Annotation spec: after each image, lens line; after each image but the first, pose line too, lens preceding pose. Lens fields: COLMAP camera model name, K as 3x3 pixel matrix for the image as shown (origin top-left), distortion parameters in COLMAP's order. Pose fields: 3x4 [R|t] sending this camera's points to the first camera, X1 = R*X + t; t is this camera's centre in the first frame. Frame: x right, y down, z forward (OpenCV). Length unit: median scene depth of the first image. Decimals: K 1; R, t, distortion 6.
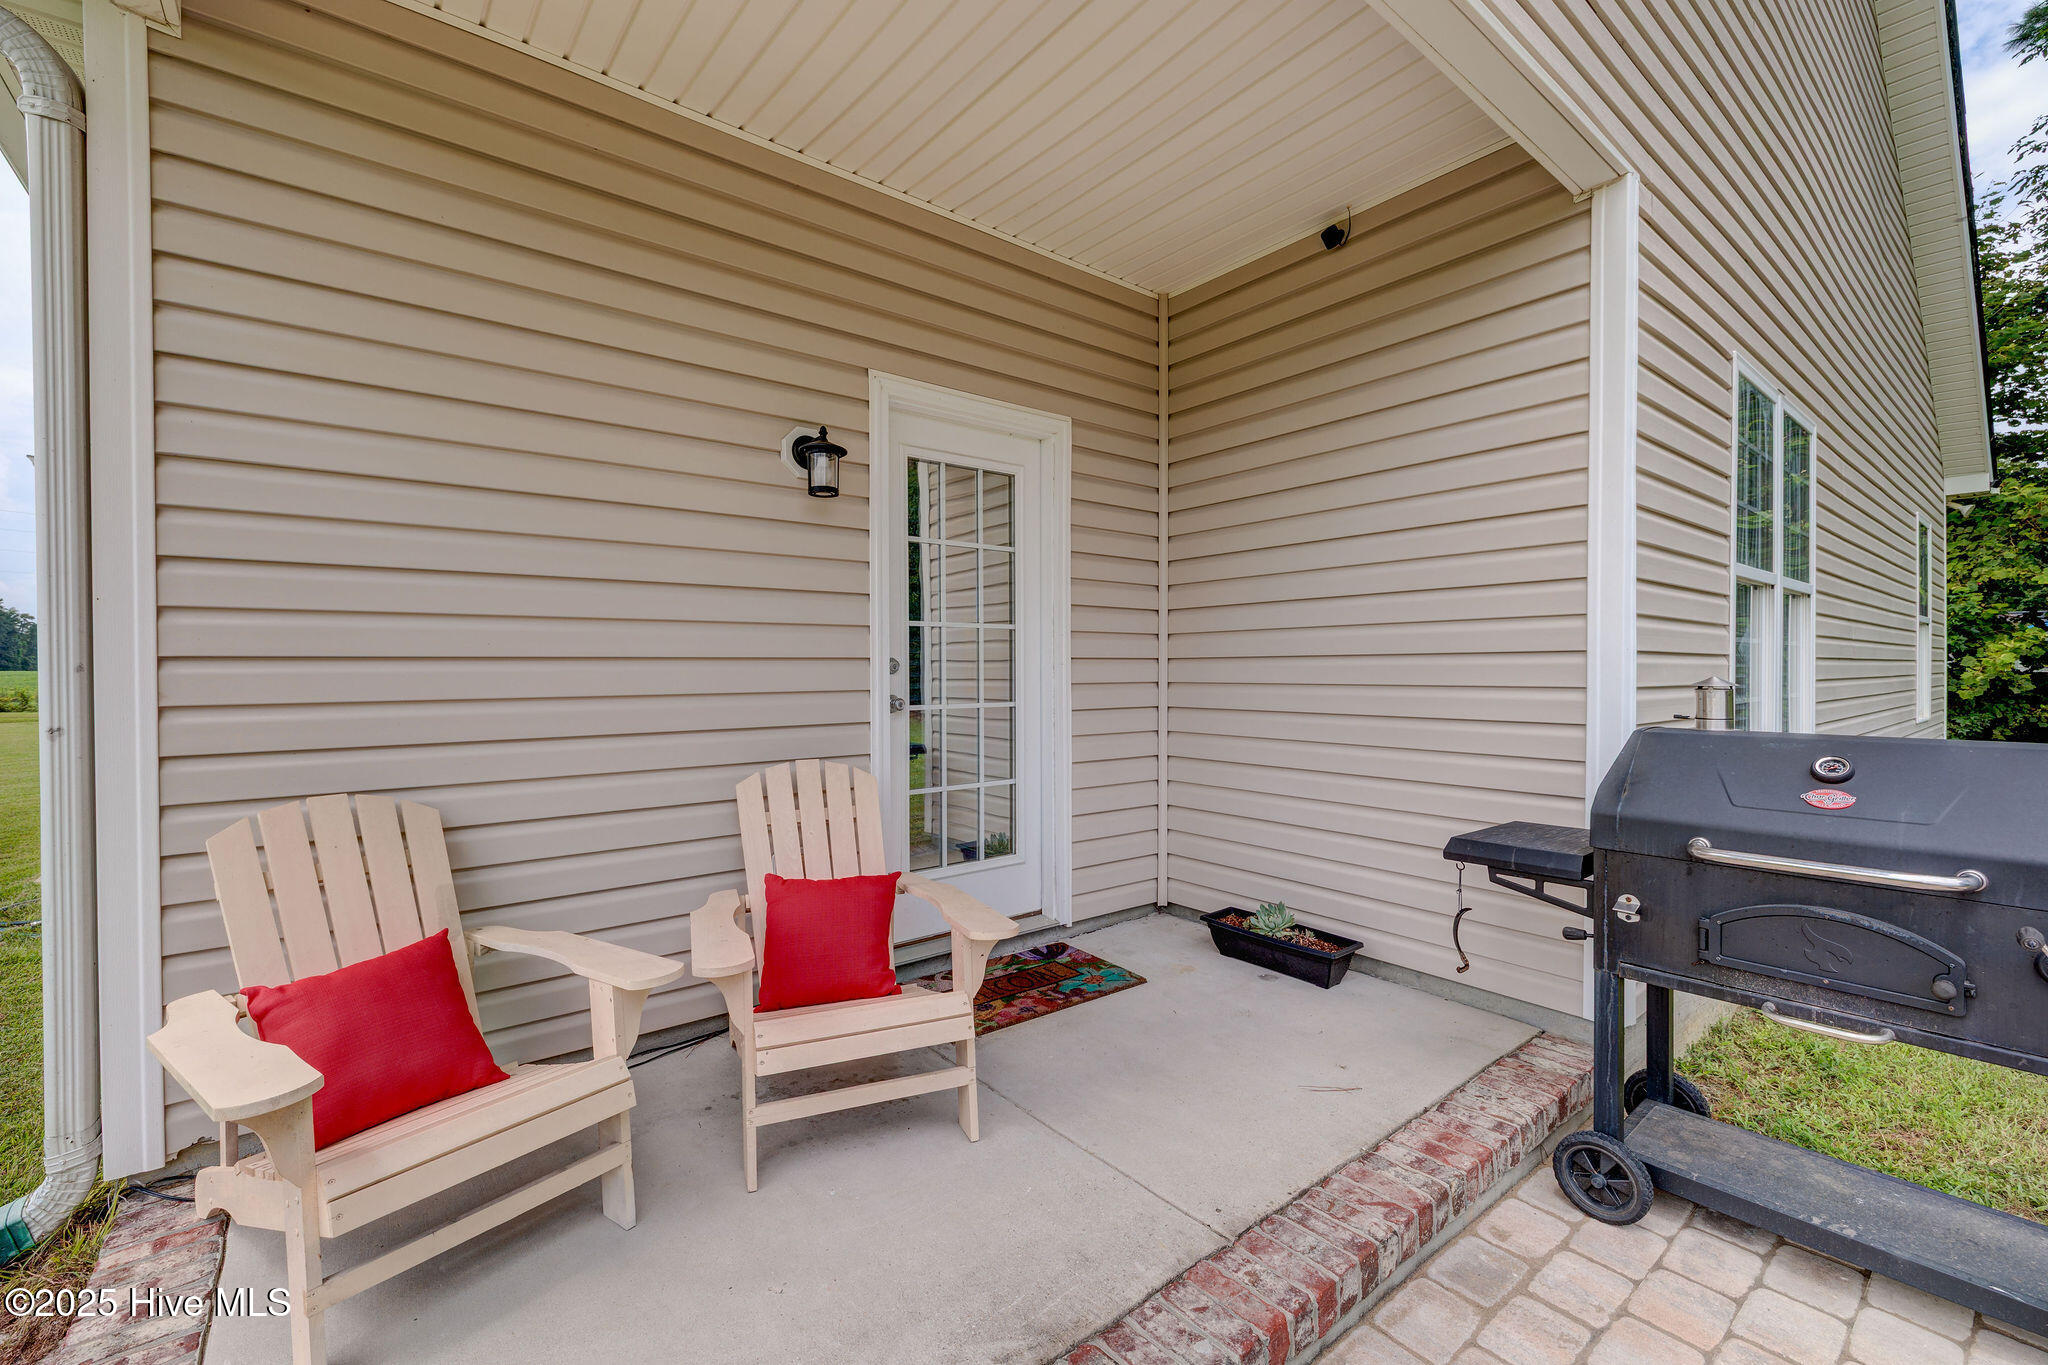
lens RADIAL K [[861.4, 0, 1020.2], [0, 861.4, 671.9], [0, 0, 1]] dist [-0.001099, 0.000186]
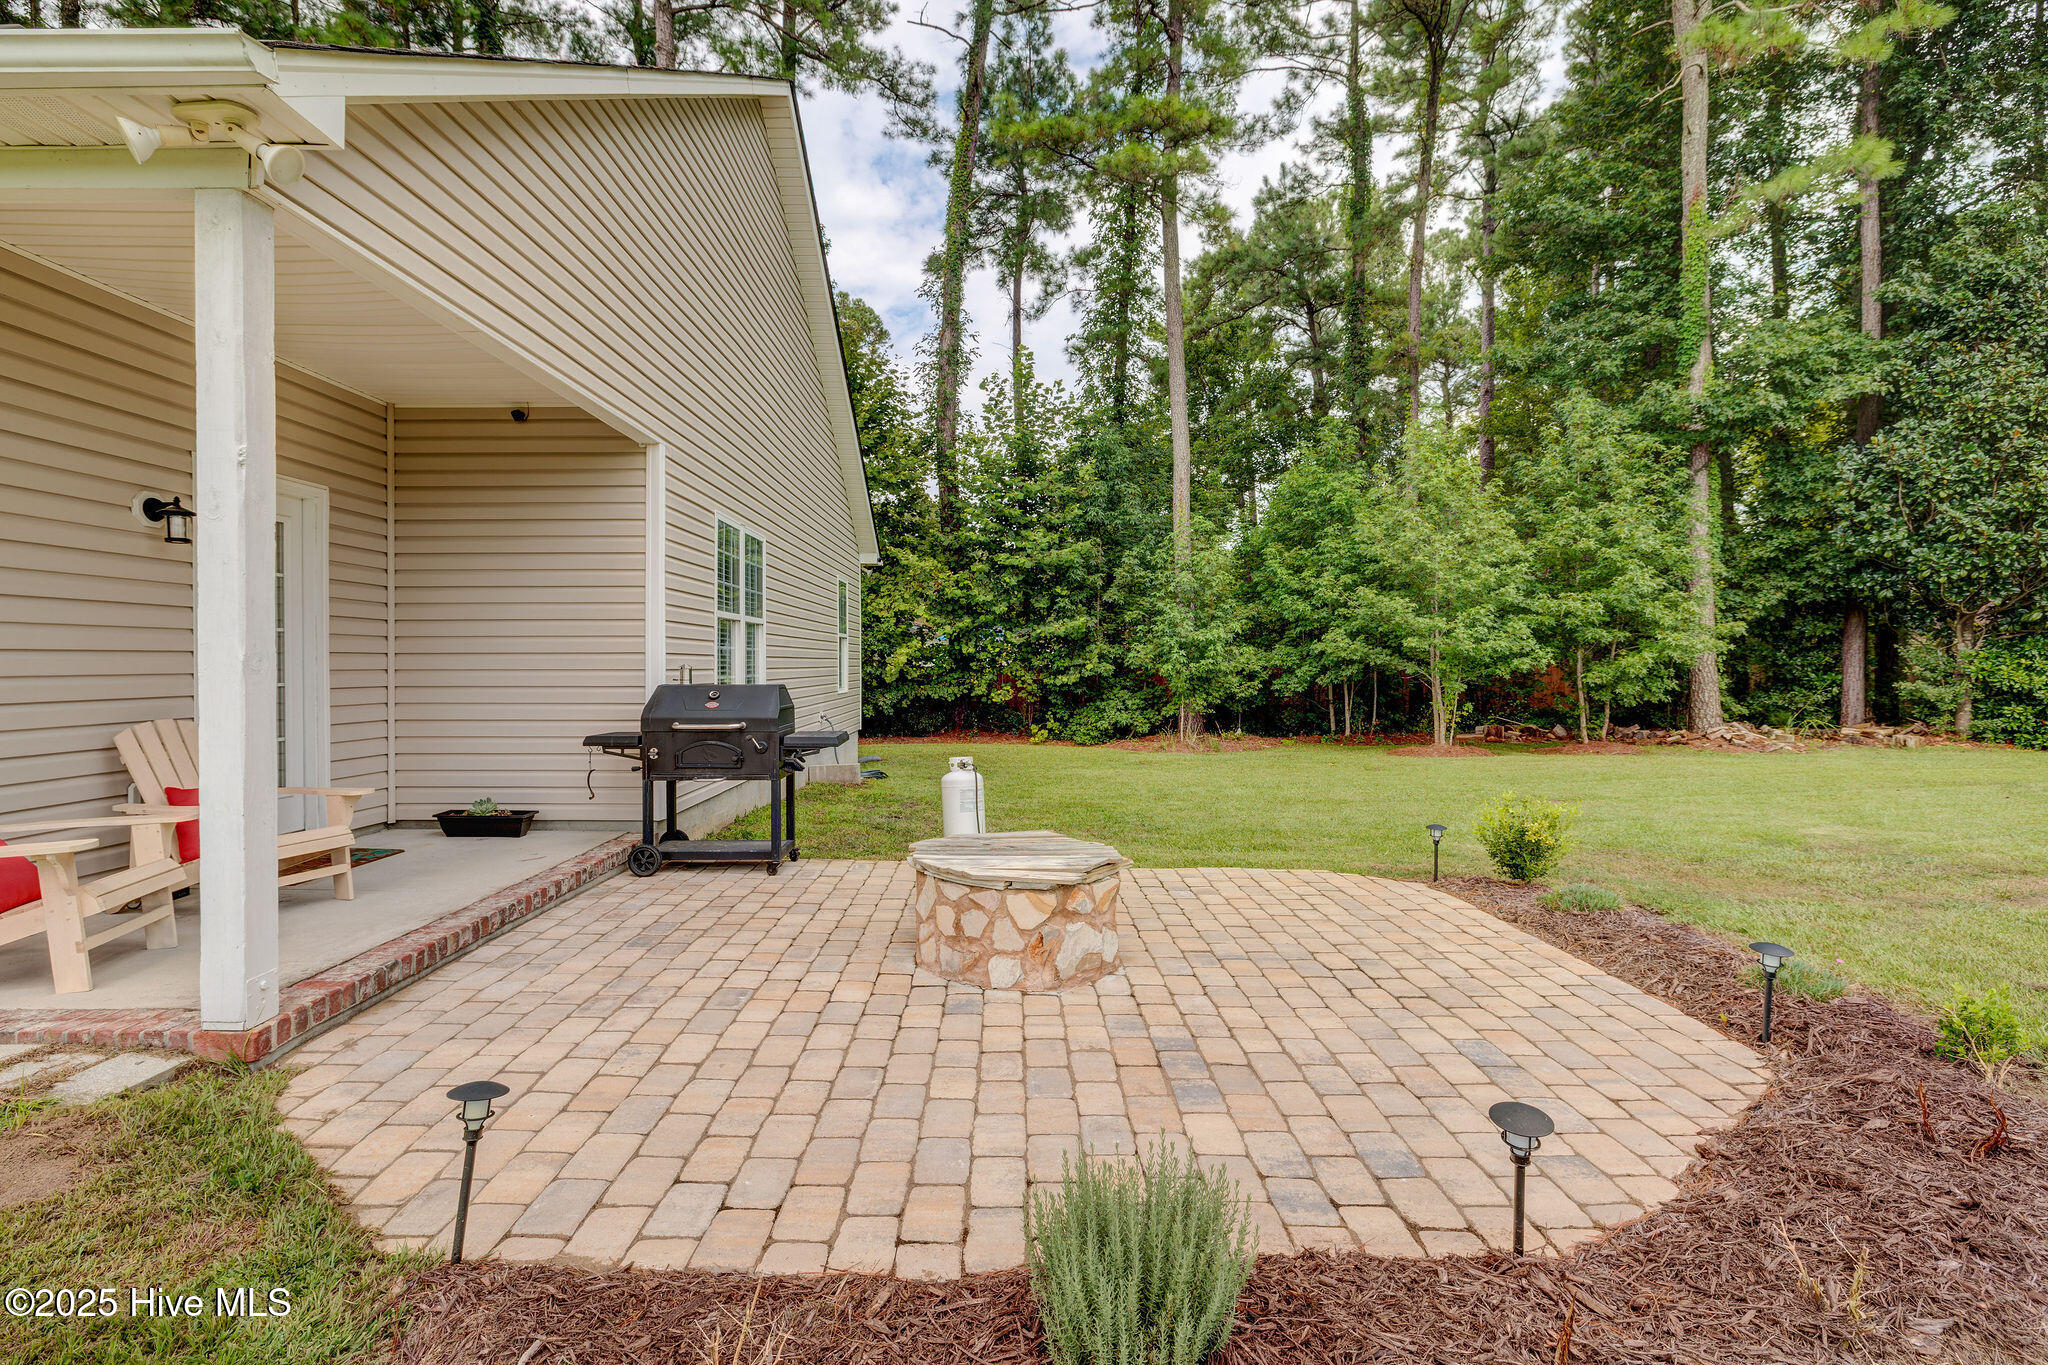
lens RADIAL K [[941.3, 0, 1024.0], [0, 941.3, 682.5], [0, 0, 1]] dist [-0.024268, 0.000252]
pose [[0.614452, -0.013213, 0.788843, -0.513719], [0.001119, 0.999873, 0.015876, 0.012465], [-0.788953, -0.008873, 0.614389, -0.996950]]
